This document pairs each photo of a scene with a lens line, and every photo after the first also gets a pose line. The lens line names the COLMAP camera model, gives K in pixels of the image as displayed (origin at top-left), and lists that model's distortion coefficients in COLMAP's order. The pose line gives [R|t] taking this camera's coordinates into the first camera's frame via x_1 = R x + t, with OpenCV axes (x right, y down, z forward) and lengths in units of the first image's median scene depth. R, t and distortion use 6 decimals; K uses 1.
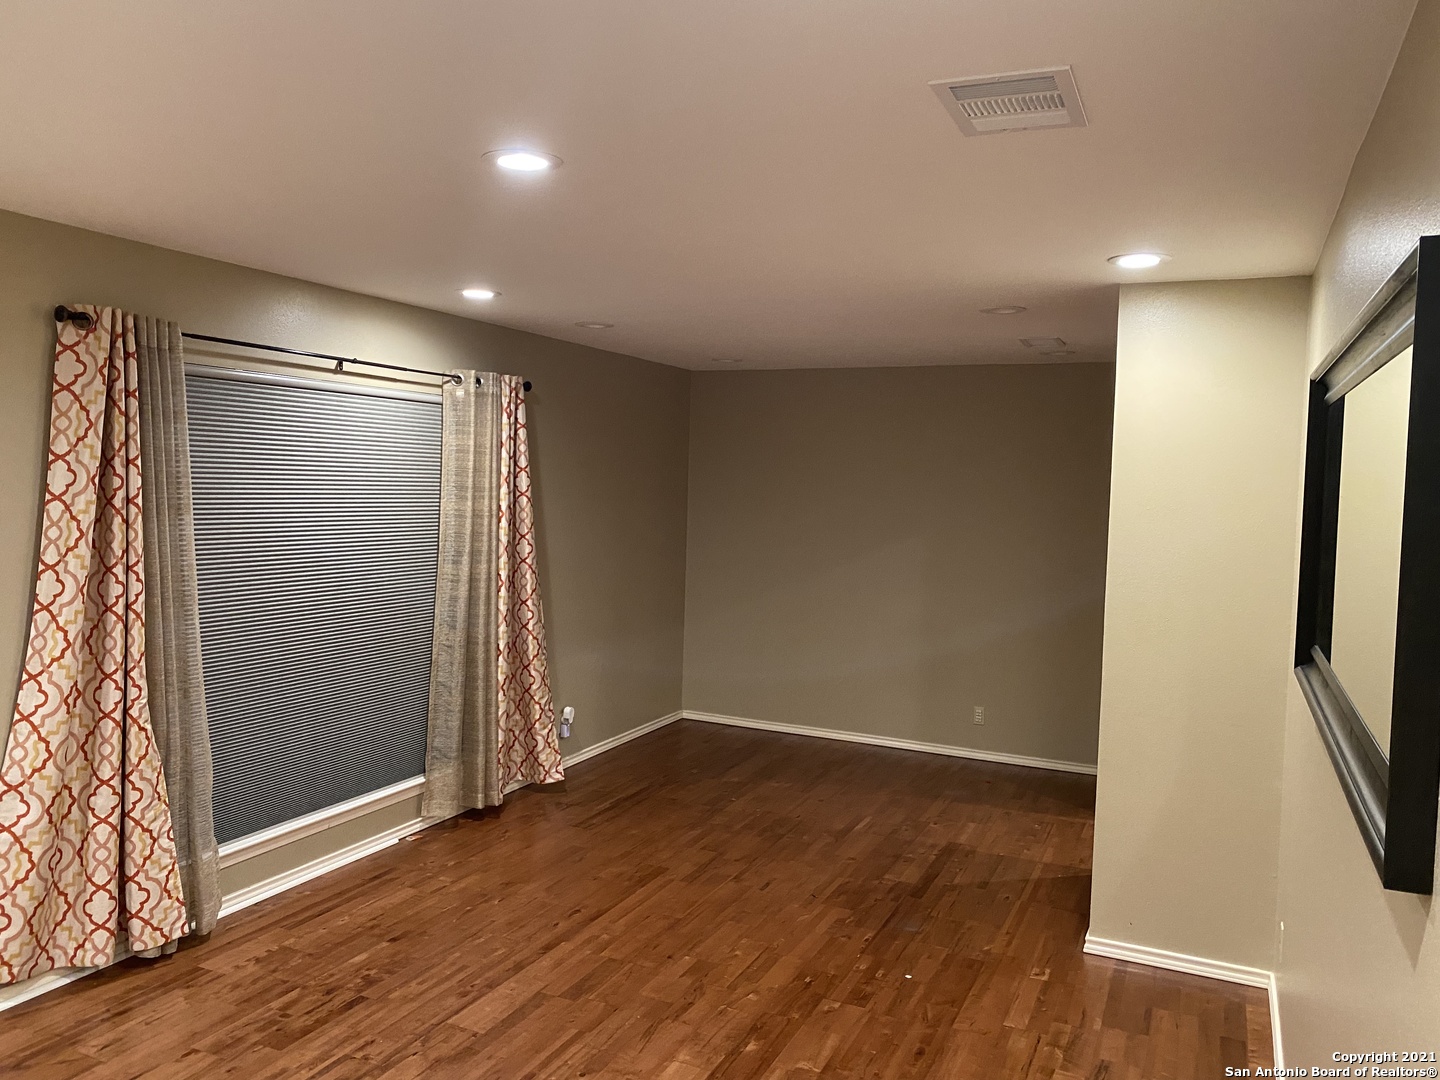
lens RADIAL K [[1121.8, 0, 715.3], [0, 1121.8, 505.7], [0, 0, 1]] dist [0.055264, -0.110012]
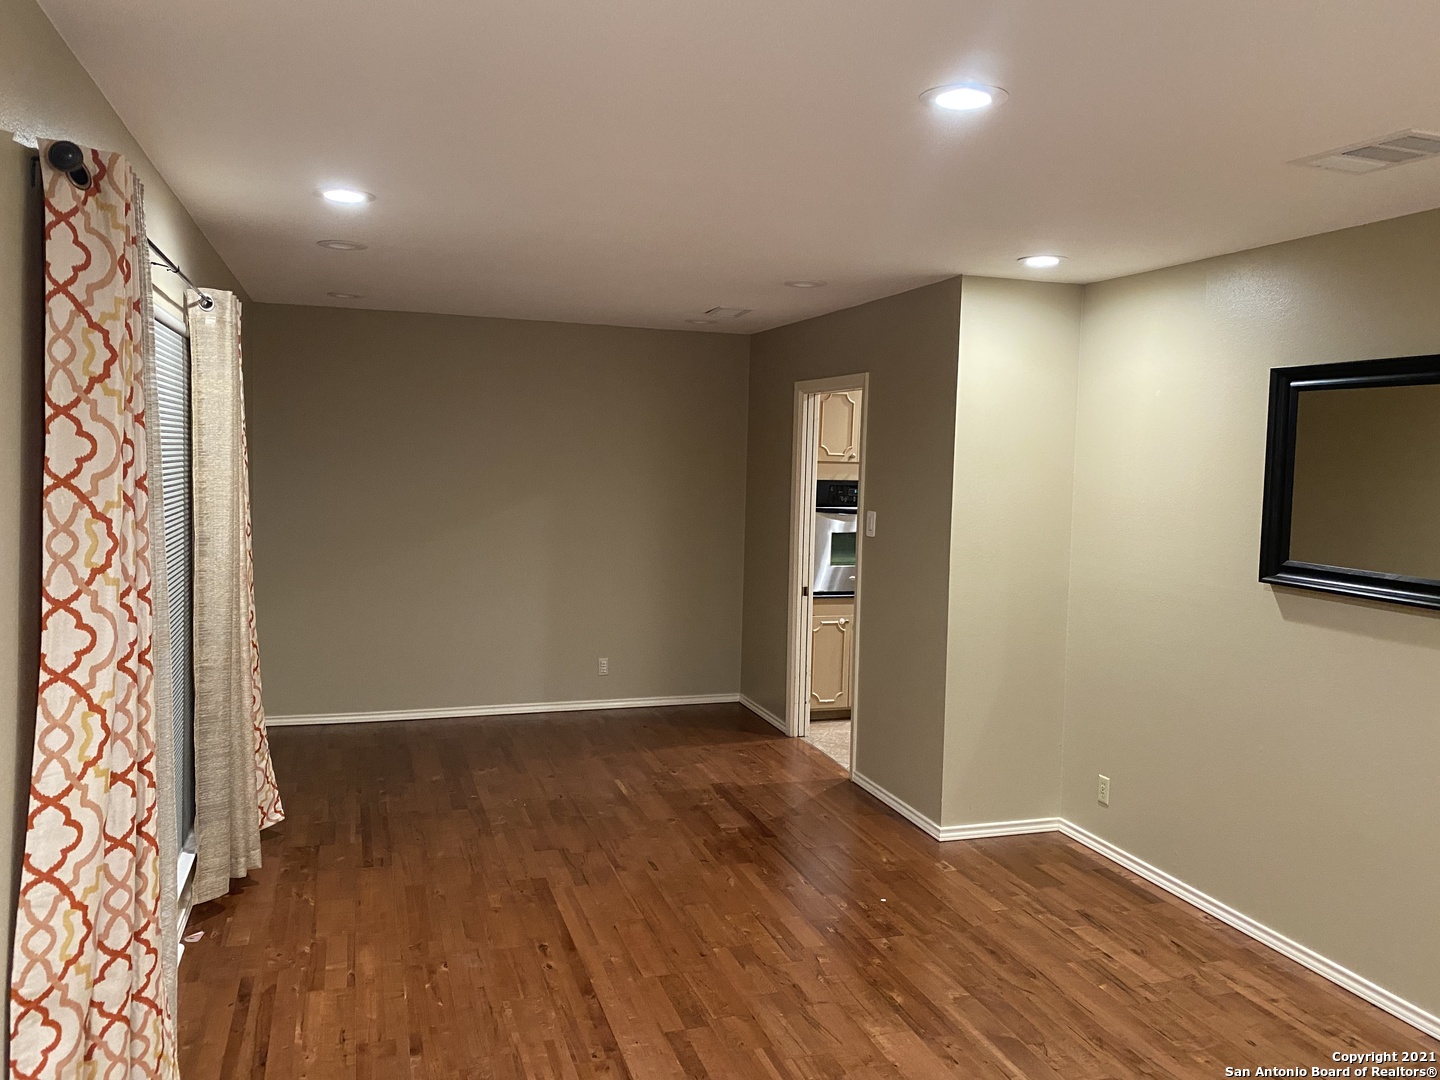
lens RADIAL K [[1121.8, 0, 715.3], [0, 1121.8, 505.7], [0, 0, 1]] dist [0.055264, -0.110012]
pose [[0.739852, -0.051208, 0.670819, -0.557651], [0.023204, 0.998448, 0.050625, -0.012774], [-0.672370, -0.021890, 0.739892, 0.277447]]
